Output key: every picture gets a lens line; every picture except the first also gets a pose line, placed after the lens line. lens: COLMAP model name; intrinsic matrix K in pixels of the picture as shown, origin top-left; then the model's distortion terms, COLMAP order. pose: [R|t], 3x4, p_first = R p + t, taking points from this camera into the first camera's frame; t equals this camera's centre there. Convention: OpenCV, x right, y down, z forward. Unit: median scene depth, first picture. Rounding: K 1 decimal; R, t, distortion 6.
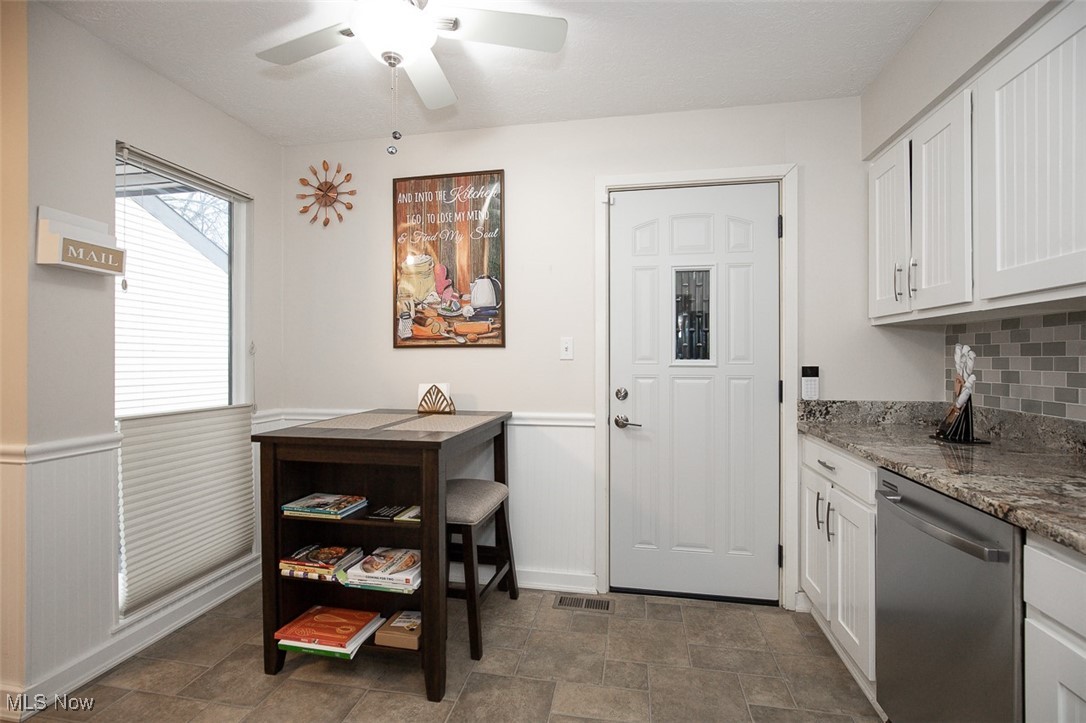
lens RADIAL K [[497.1, 0, 539.7], [0, 497.1, 358.4], [0, 0, 1]] dist [-0.016446, 0.003767]
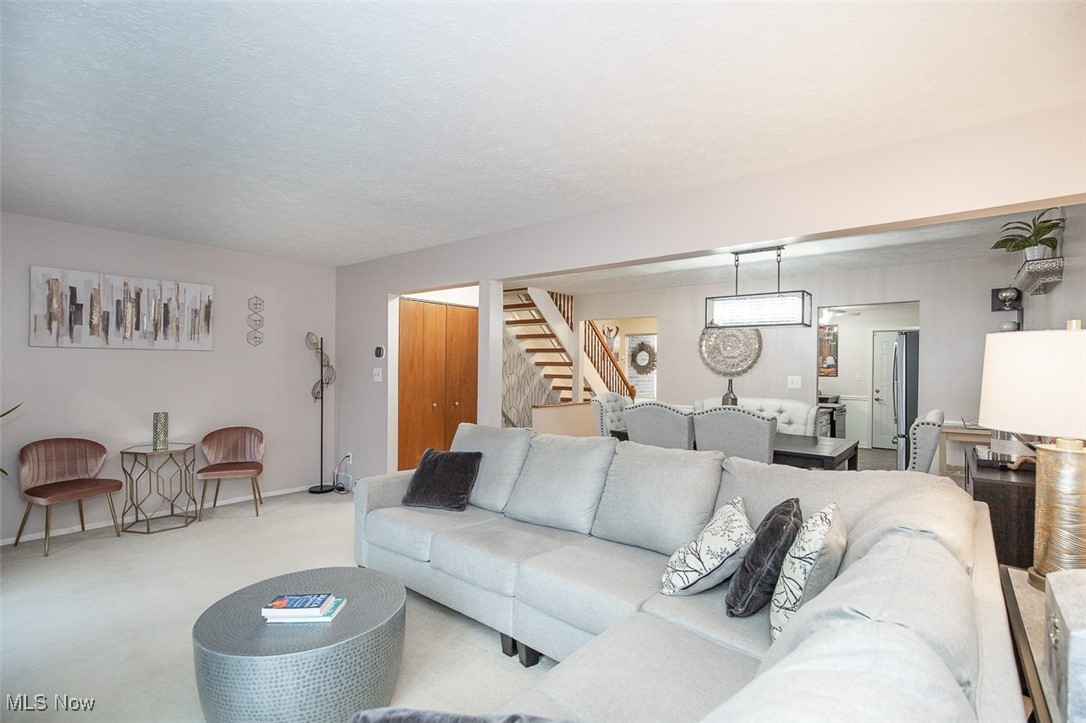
lens RADIAL K [[497.1, 0, 556.1], [0, 497.1, 369.8], [0, 0, 1]] dist [-0.016446, 0.003767]
pose [[0.878858, 0.012882, -0.476910, -0.150023], [-0.011941, 0.999916, 0.005005, -0.062170], [0.476934, 0.001296, 0.878938, -2.896718]]
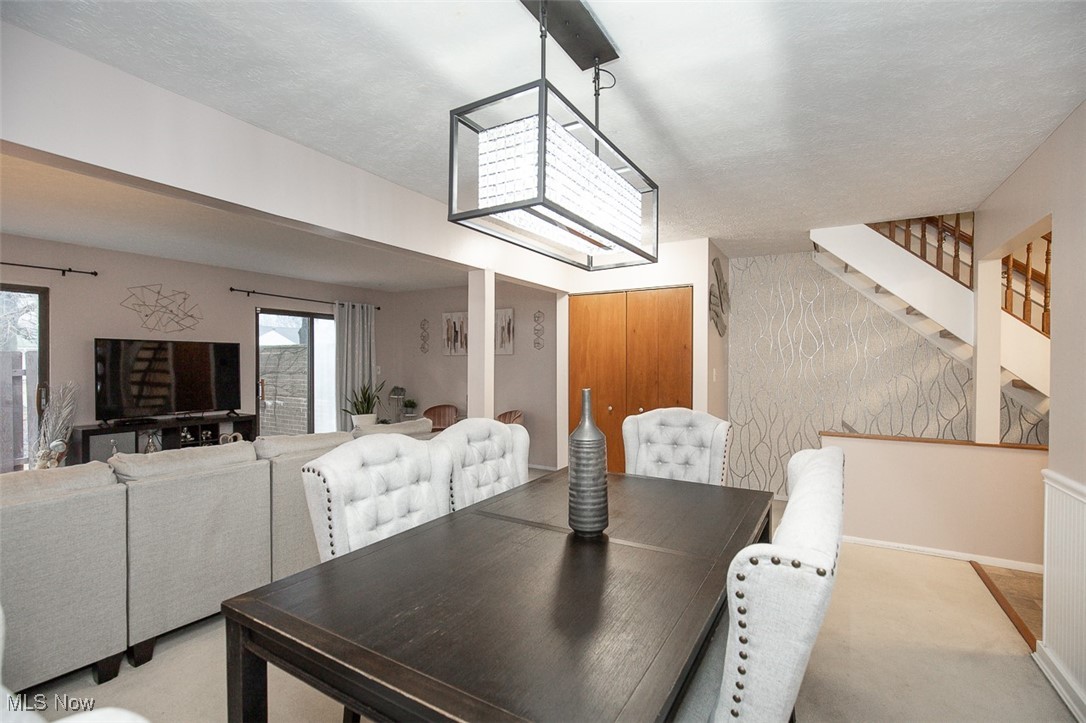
lens RADIAL K [[497.1, 0, 540.5], [0, 497.1, 365.3], [0, 0, 1]] dist [-0.016446, 0.003767]
pose [[-0.356418, 0.004924, -0.934313, 0.194818], [-0.002459, 0.999978, 0.006208, -0.068070], [0.934323, 0.004510, -0.356398, -1.034093]]
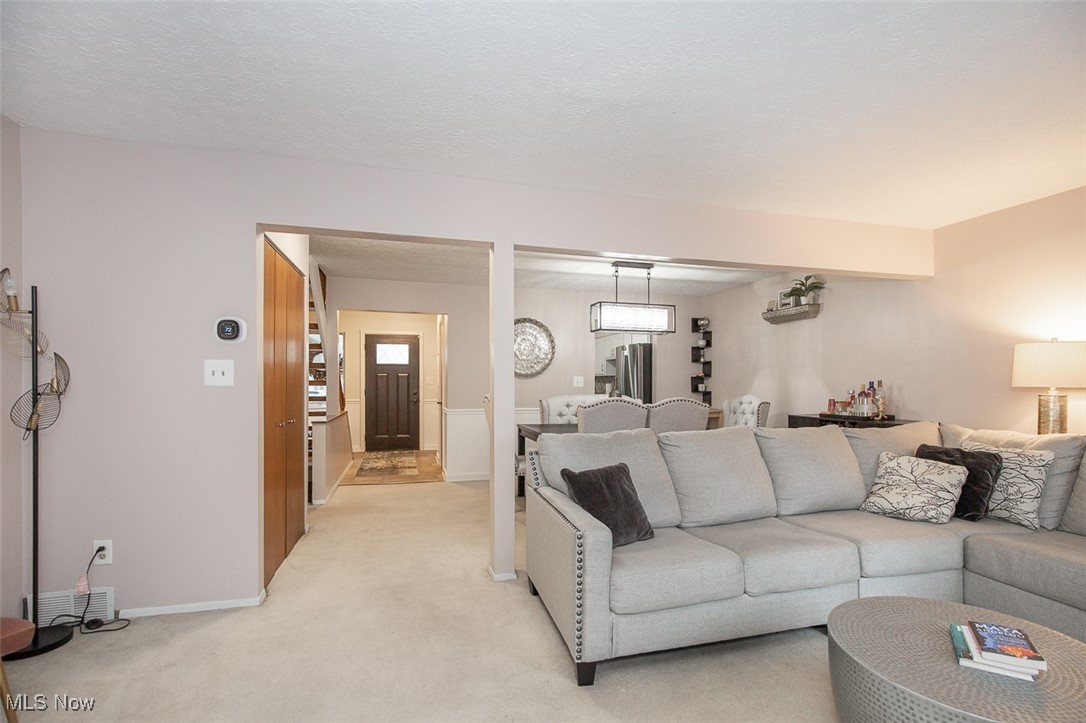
lens RADIAL K [[497.1, 0, 543.1], [0, 497.1, 378.9], [0, 0, 1]] dist [-0.016446, 0.003767]
pose [[0.907075, 0.003644, 0.420954, -1.424073], [-0.000330, 0.999968, -0.007944, -0.009160], [-0.420969, 0.007067, 0.907047, -2.734048]]
